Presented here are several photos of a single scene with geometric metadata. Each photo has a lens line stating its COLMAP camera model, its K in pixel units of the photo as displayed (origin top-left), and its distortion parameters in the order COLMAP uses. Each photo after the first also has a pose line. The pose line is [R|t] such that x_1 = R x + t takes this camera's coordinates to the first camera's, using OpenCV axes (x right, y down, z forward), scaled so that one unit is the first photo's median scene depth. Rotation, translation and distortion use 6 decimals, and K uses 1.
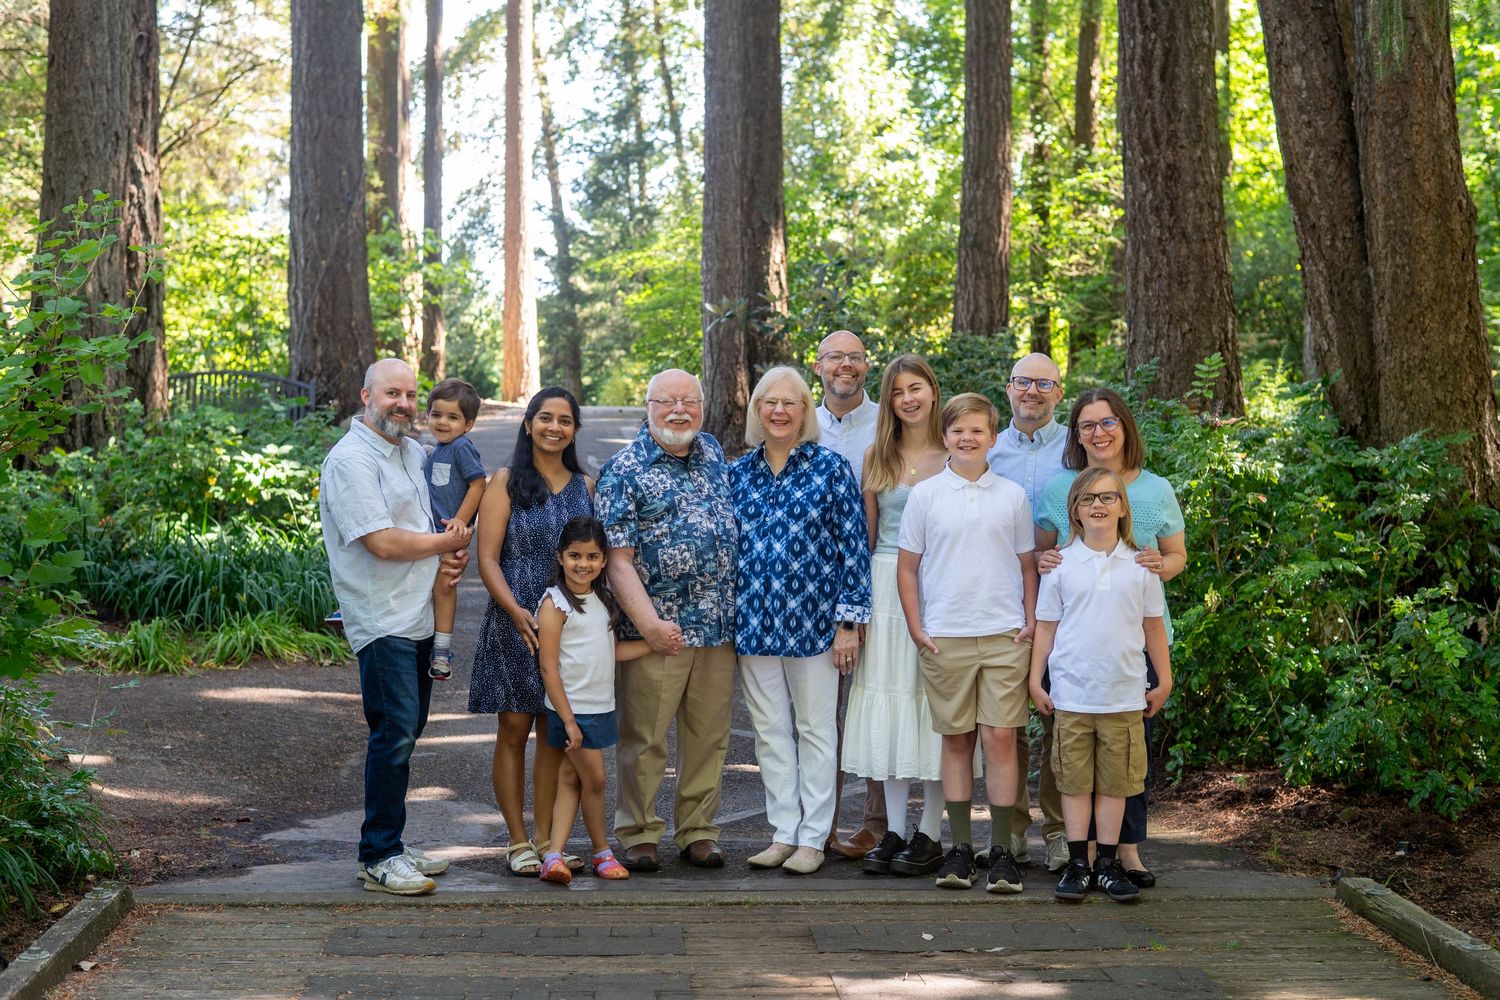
lens RADIAL K [[2250.7, 0, 755.5], [0, 2250.7, 499.7], [0, 0, 1]] dist [0.009177, -0.012111]
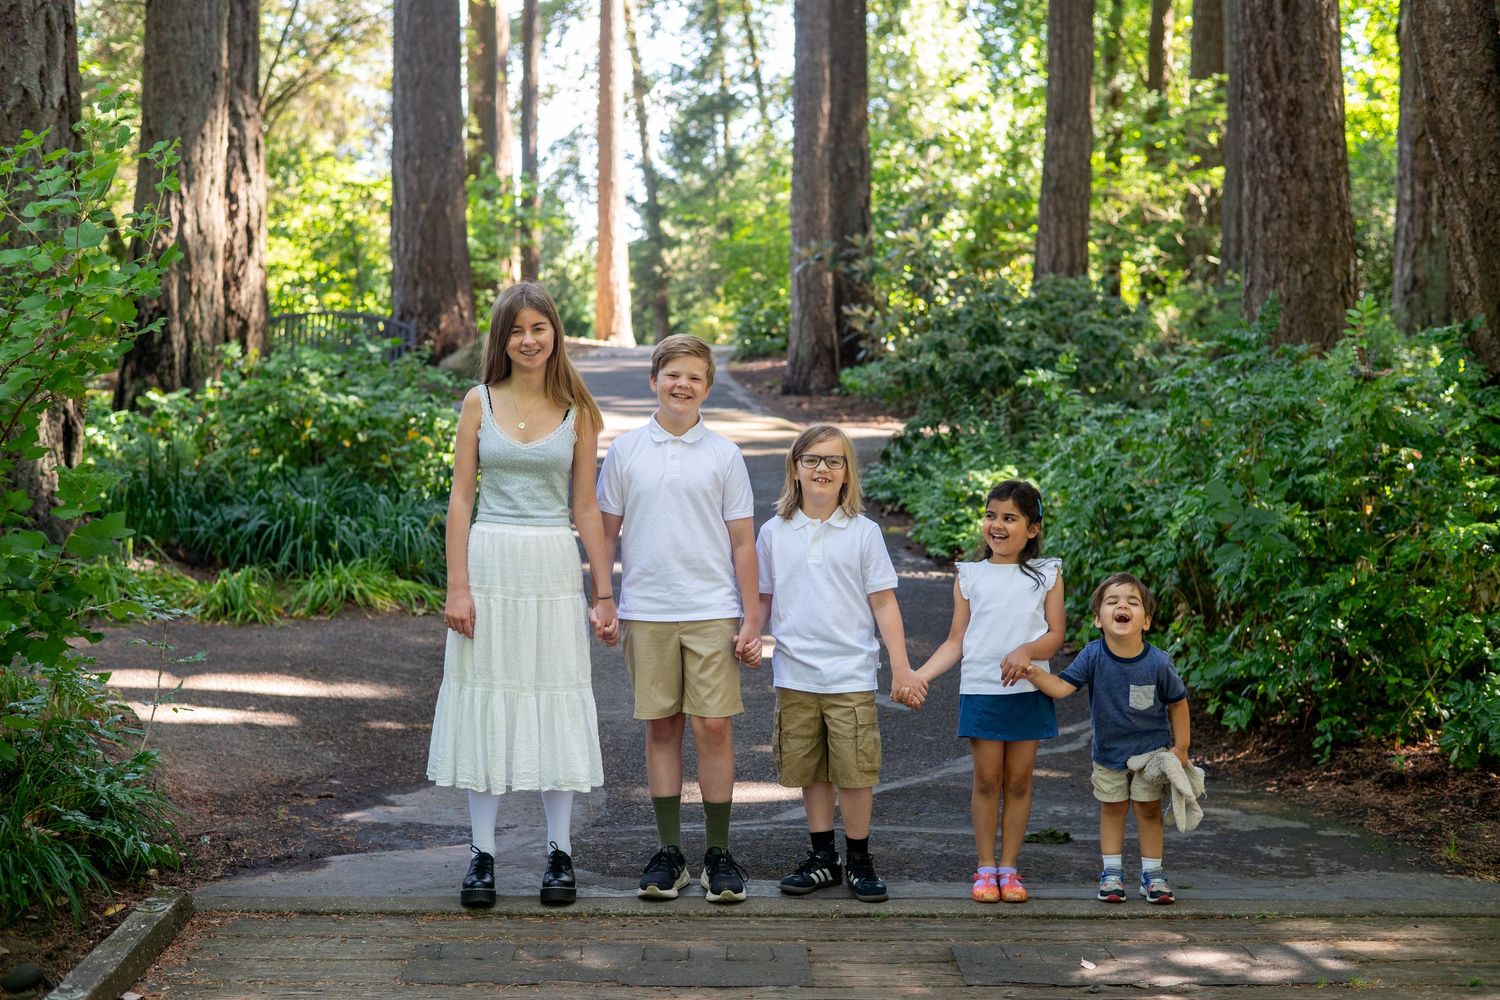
lens RADIAL K [[2101.4, 0, 765.6], [0, 2101.4, 500.9], [0, 0, 1]] dist [0.013571, -0.033091]
pose [[0.999523, 0.004836, -0.030512, -0.007657], [-0.003832, 0.999453, 0.032860, -0.003874], [0.030654, -0.032727, 0.998994, 0.056365]]
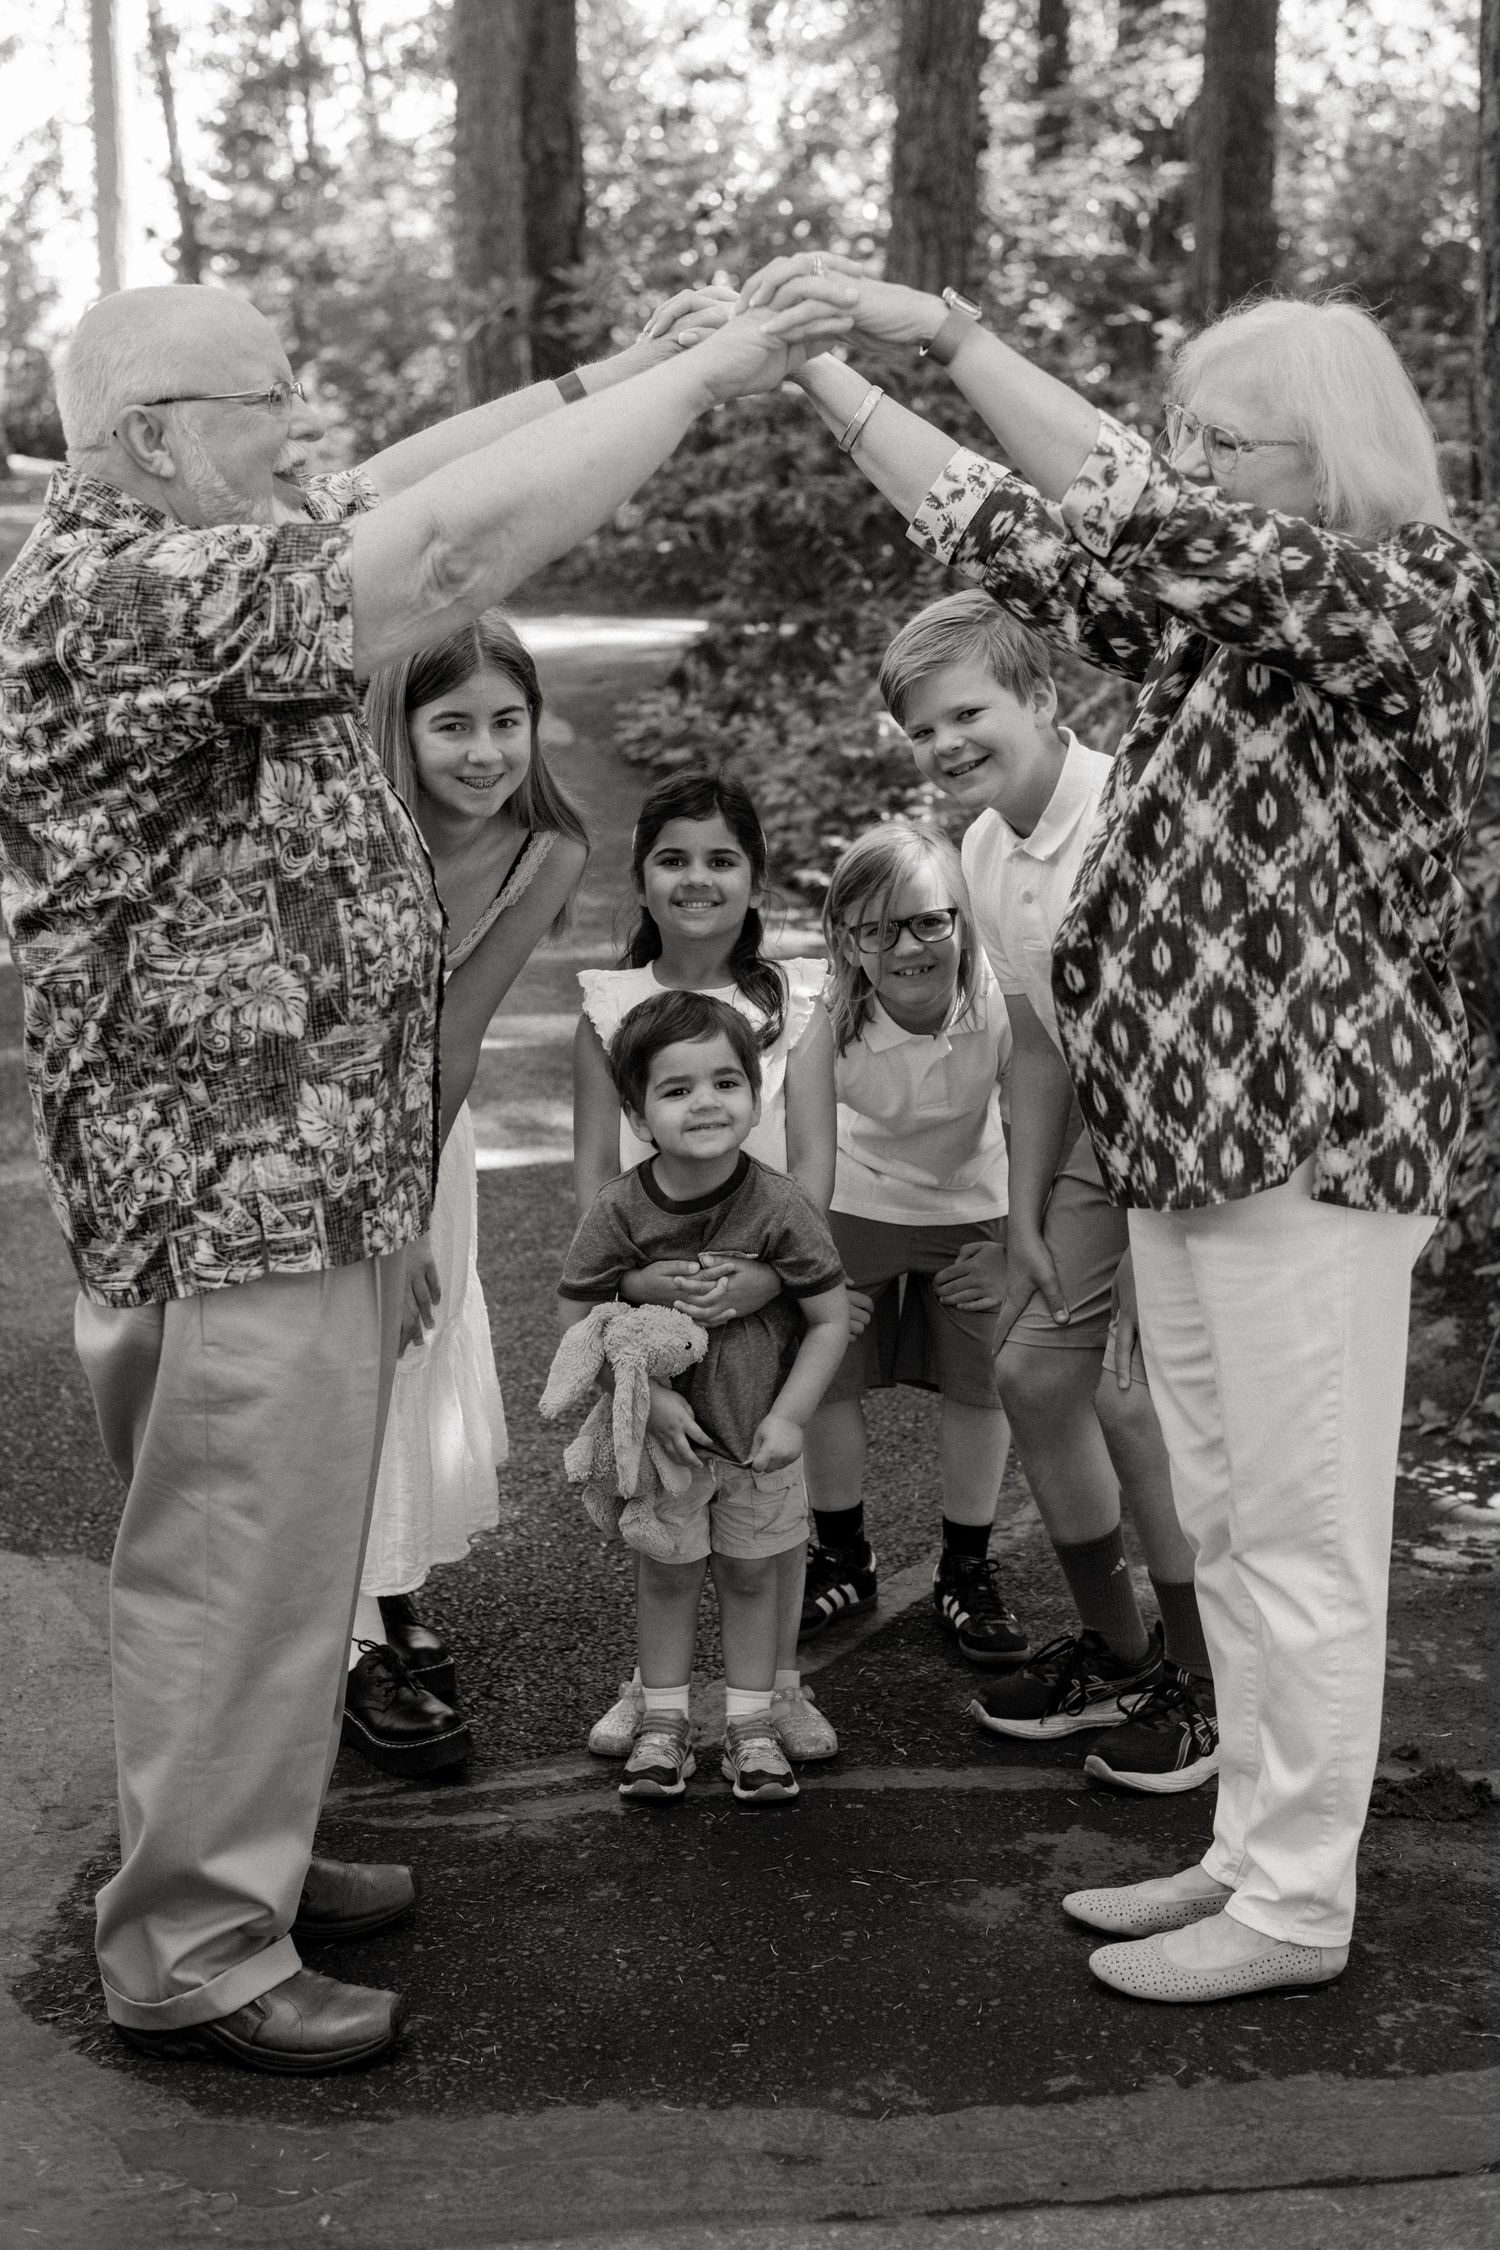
lens RADIAL K [[3297.2, 0, 746.7], [0, 3297.2, 1122.9], [0, 0, 1]] dist [0.008494, -0.031080]
pose [[0.996909, -0.016242, 0.076870, -0.025251], [0.004472, 0.988542, 0.150880, -0.006670], [-0.078440, -0.150070, 0.985559, 0.203890]]
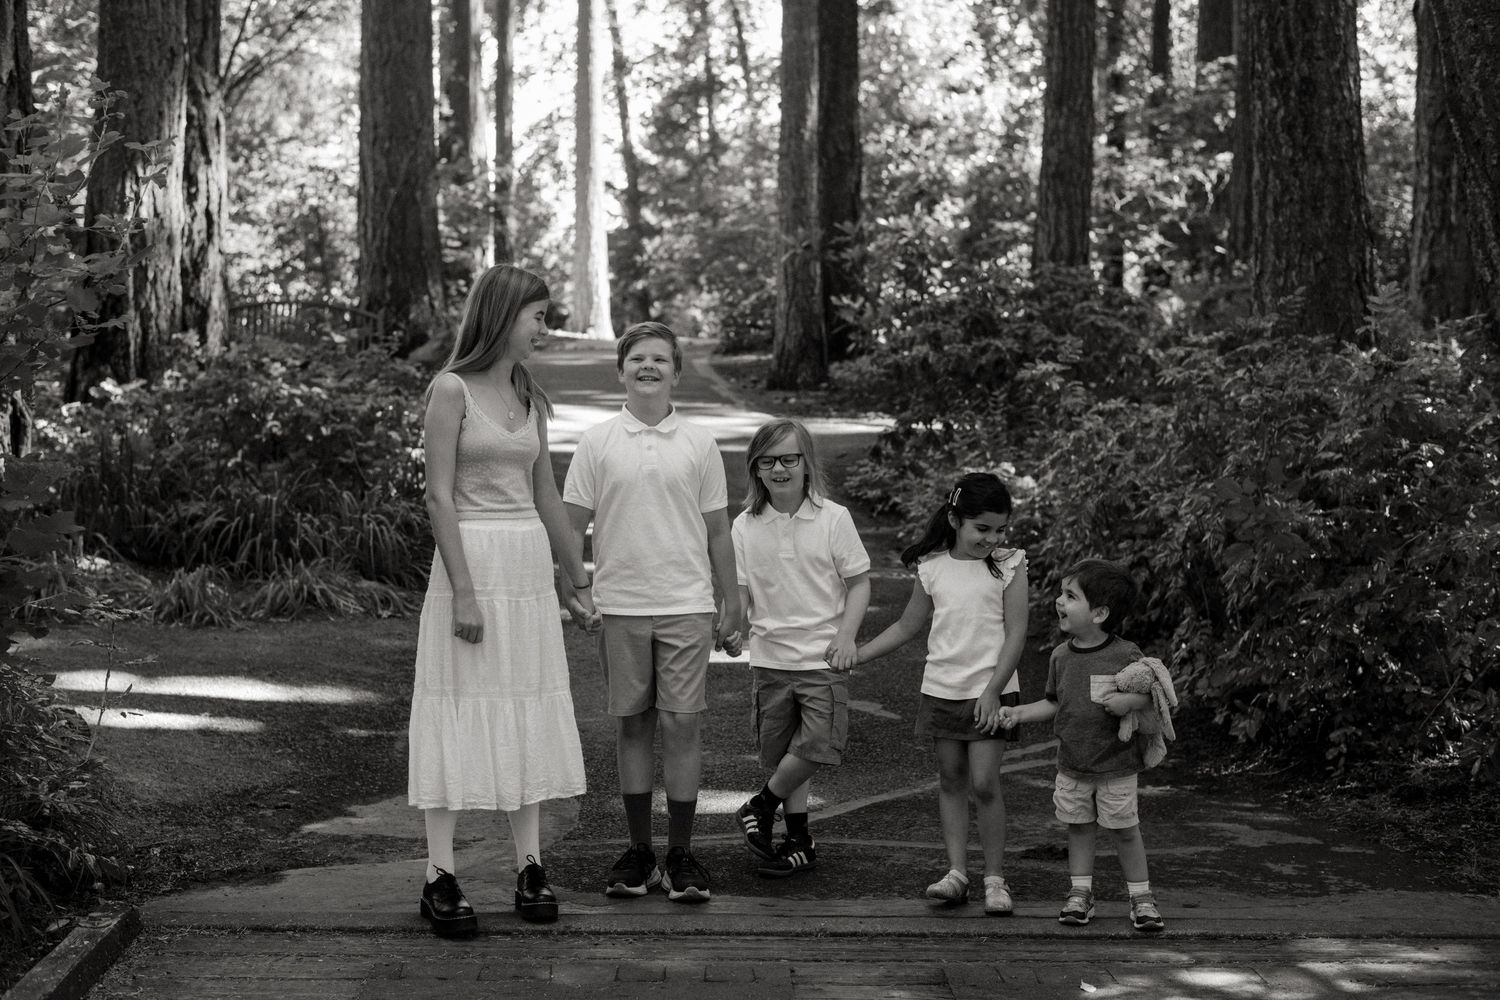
lens RADIAL K [[2198.1, 0, 745.6], [0, 2198.1, 503.5], [0, 0, 1]] dist [0.008494, -0.031080]
pose [[0.999433, 0.008284, -0.032635, -0.007502], [-0.007191, 0.999414, 0.033475, -0.002843], [0.032893, -0.033221, 0.998907, 0.060063]]
